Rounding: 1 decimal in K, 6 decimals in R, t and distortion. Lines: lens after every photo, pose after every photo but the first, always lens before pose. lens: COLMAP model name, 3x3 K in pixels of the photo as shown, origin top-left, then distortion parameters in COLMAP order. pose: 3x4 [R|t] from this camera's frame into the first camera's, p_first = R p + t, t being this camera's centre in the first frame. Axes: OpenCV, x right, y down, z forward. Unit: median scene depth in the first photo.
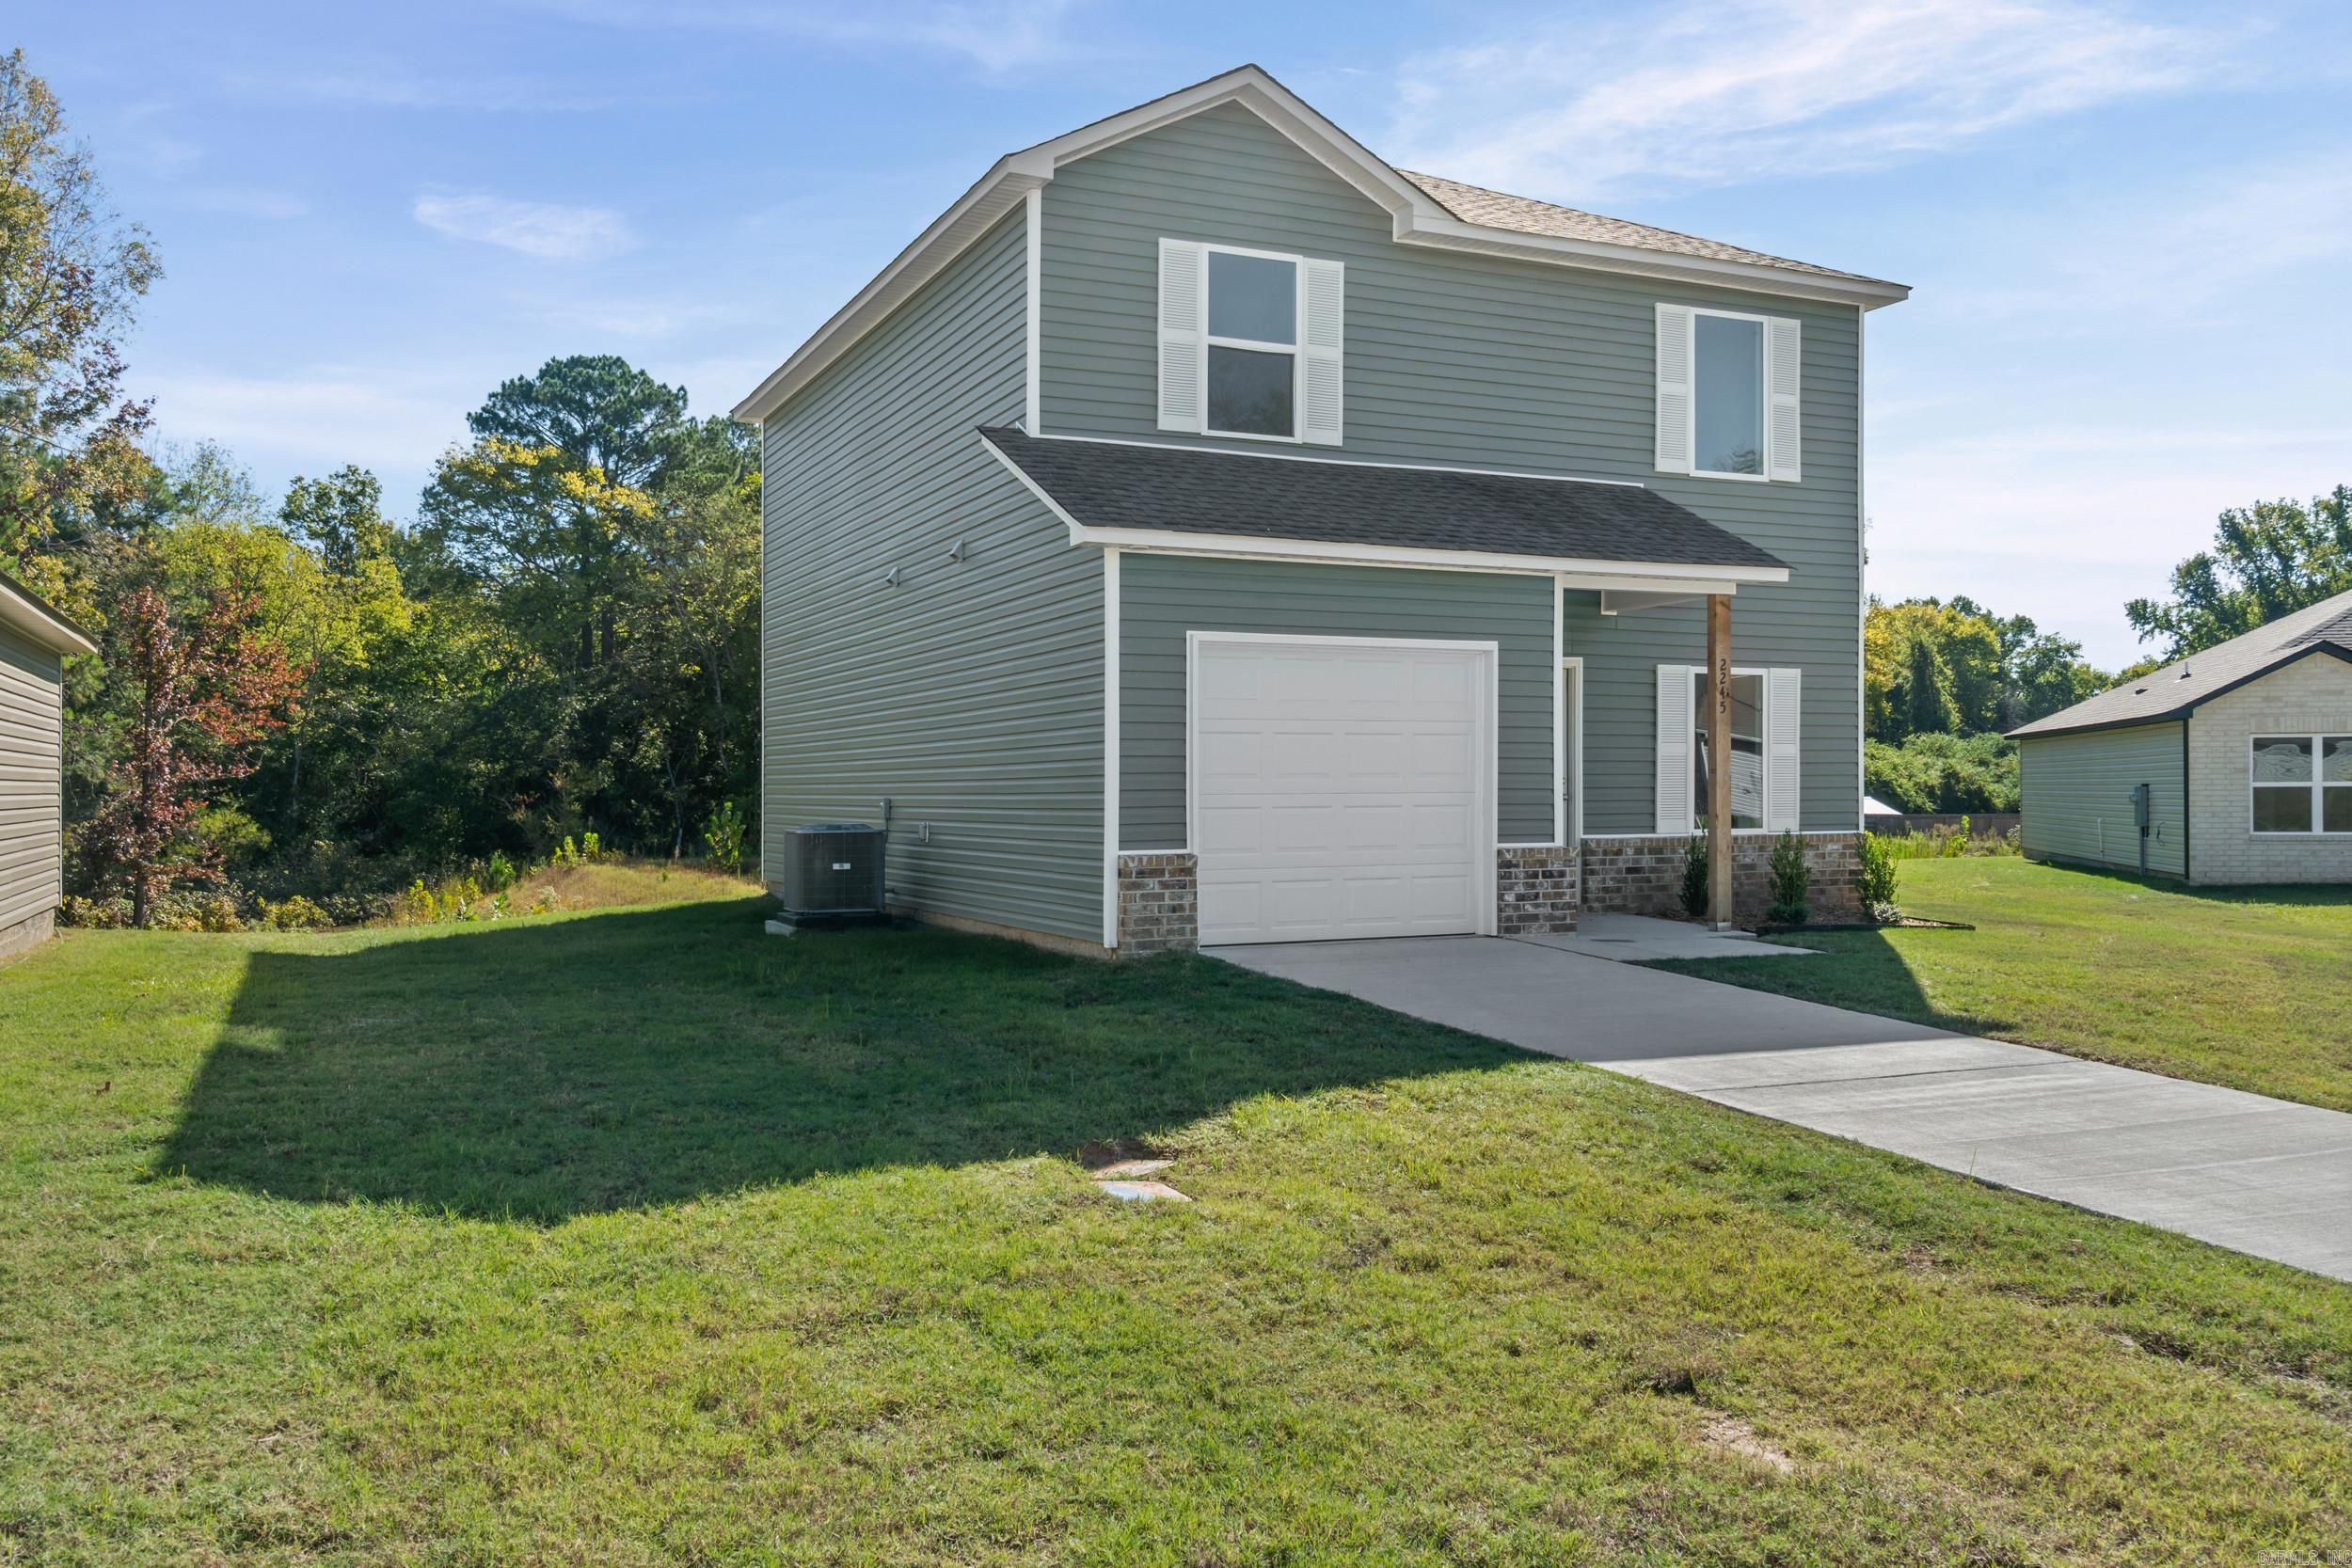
lens RADIAL K [[1839.2, 0, 1169.2], [0, 1839.2, 795.8], [0, 0, 1]] dist [0.006022, 0.004902]
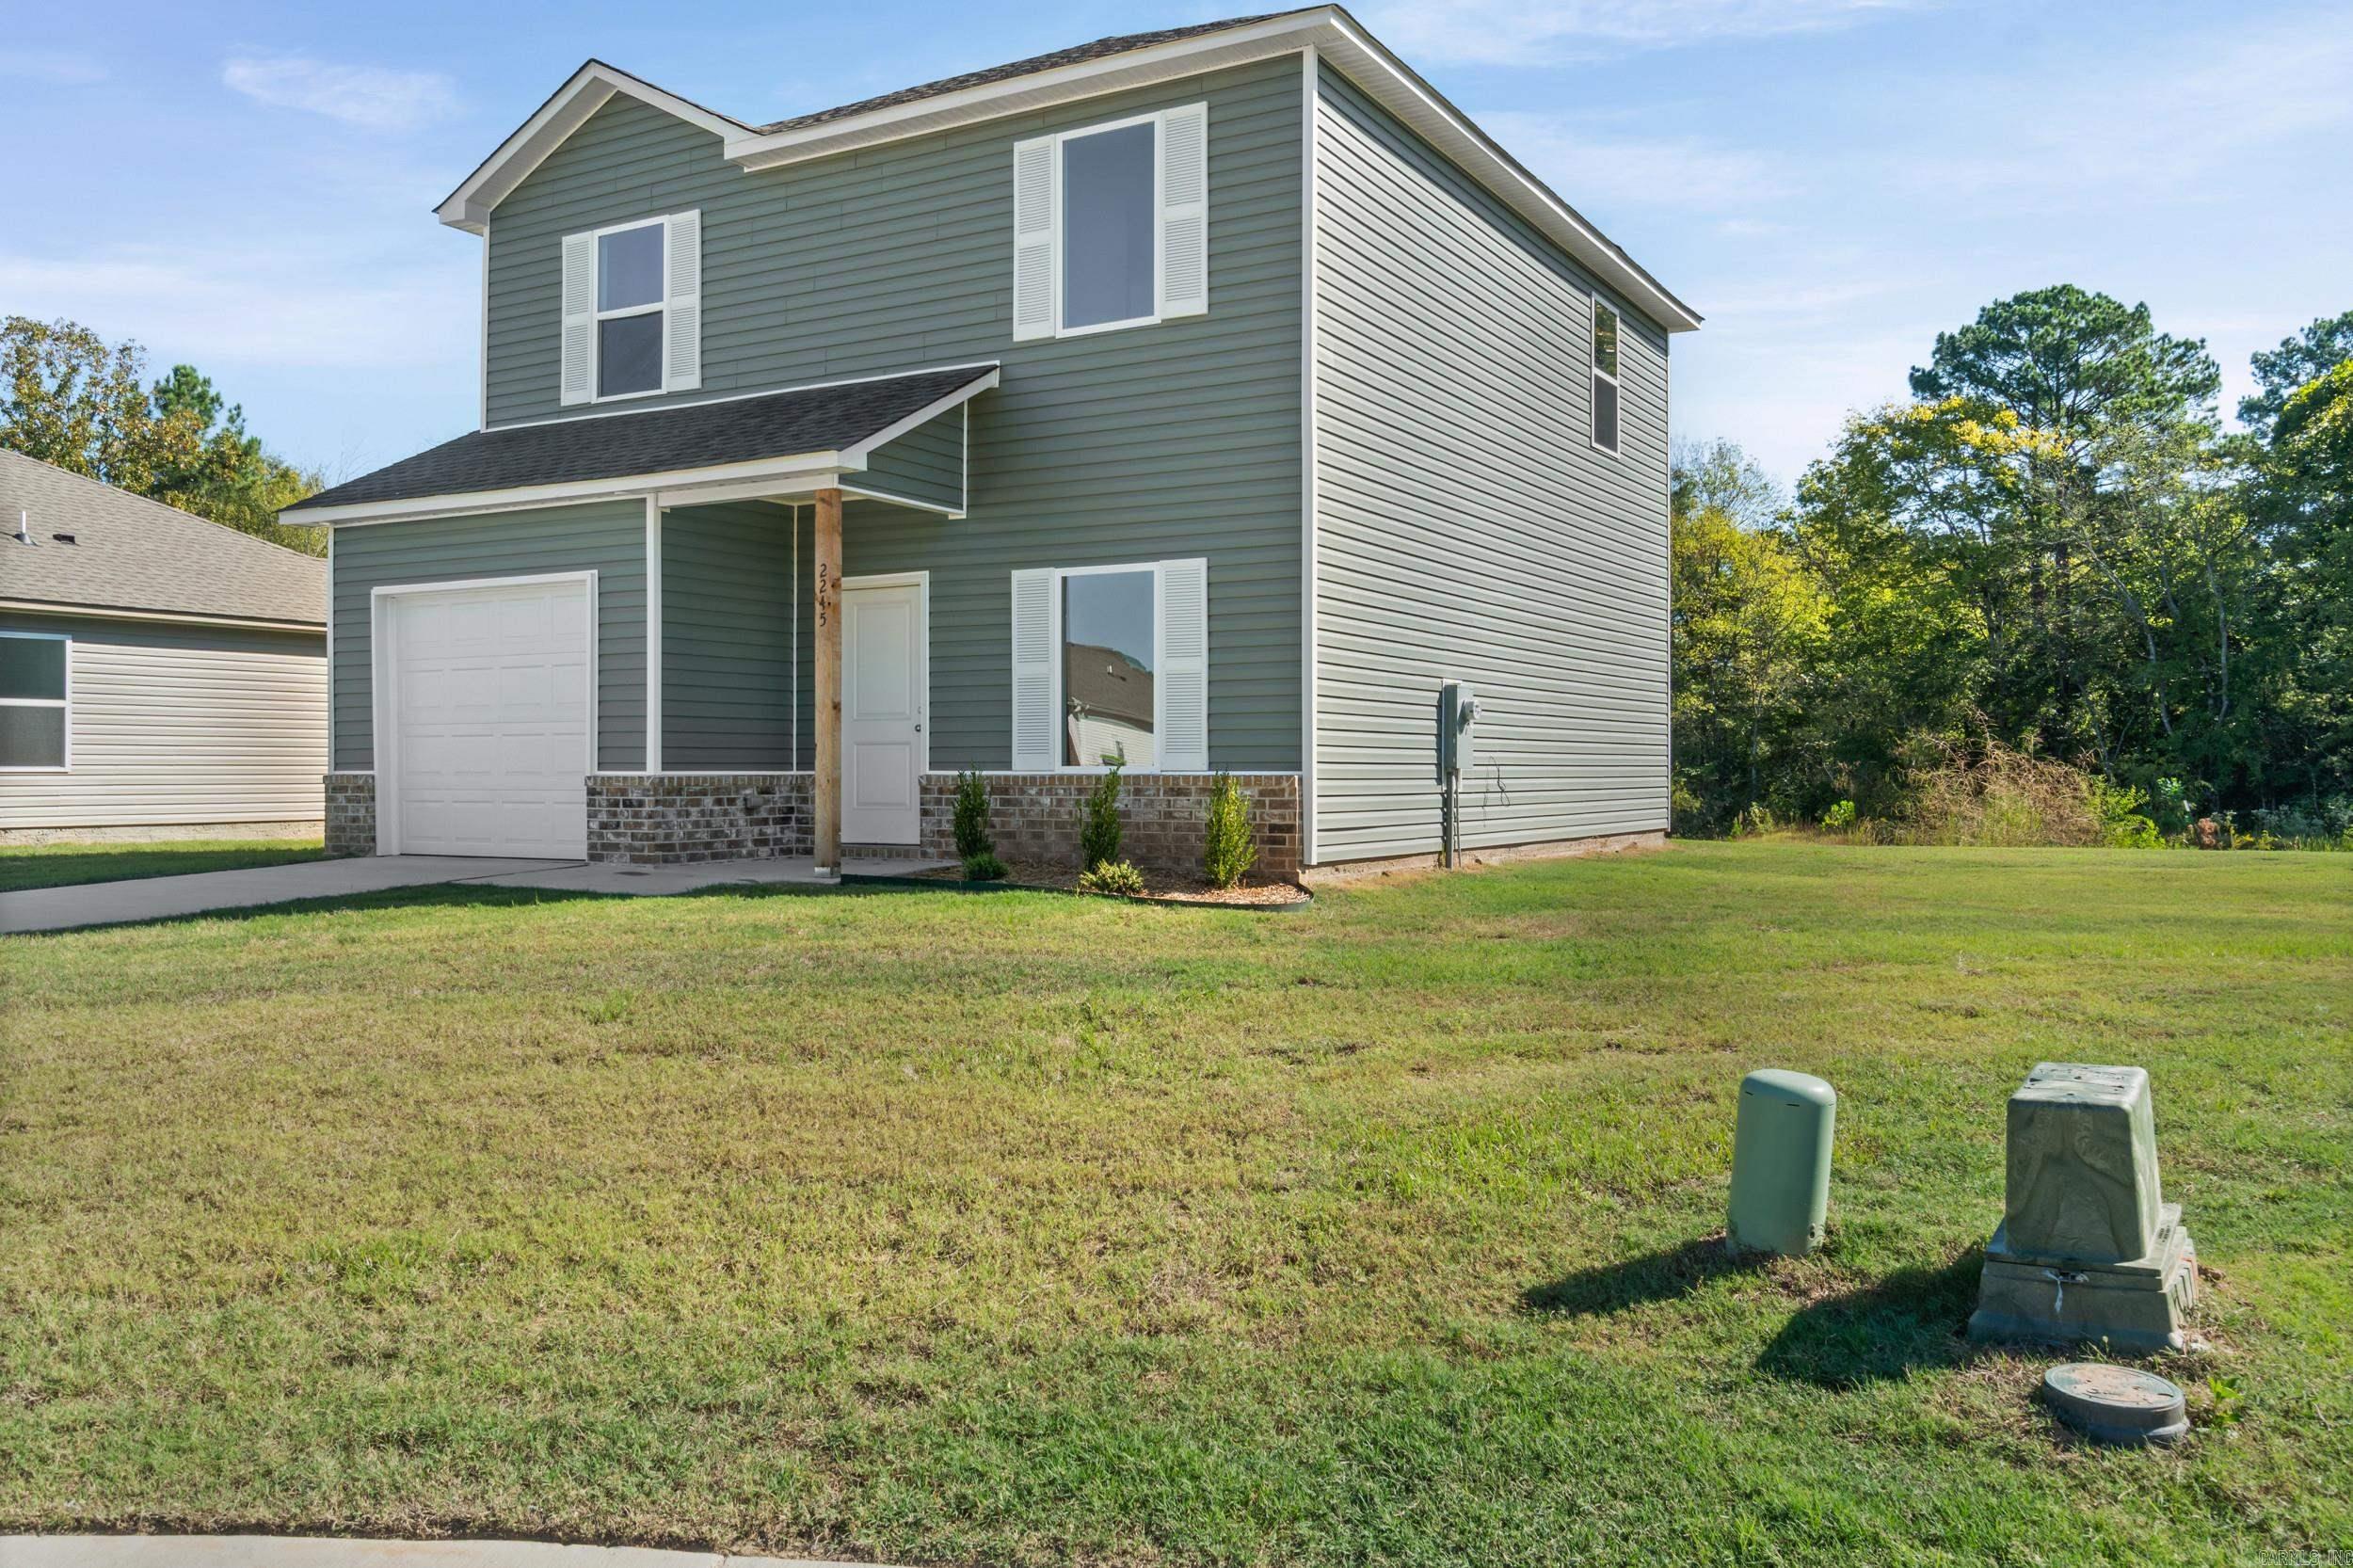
lens RADIAL K [[1840.1, 0, 1170.2], [0, 1840.1, 769.4], [0, 0, 1]] dist [0.006022, 0.004902]
pose [[0.577968, 0.004137, -0.816049, 1.086455], [-0.005644, 0.999983, 0.001072, 0.020398], [0.816040, 0.003987, 0.577982, 0.620885]]
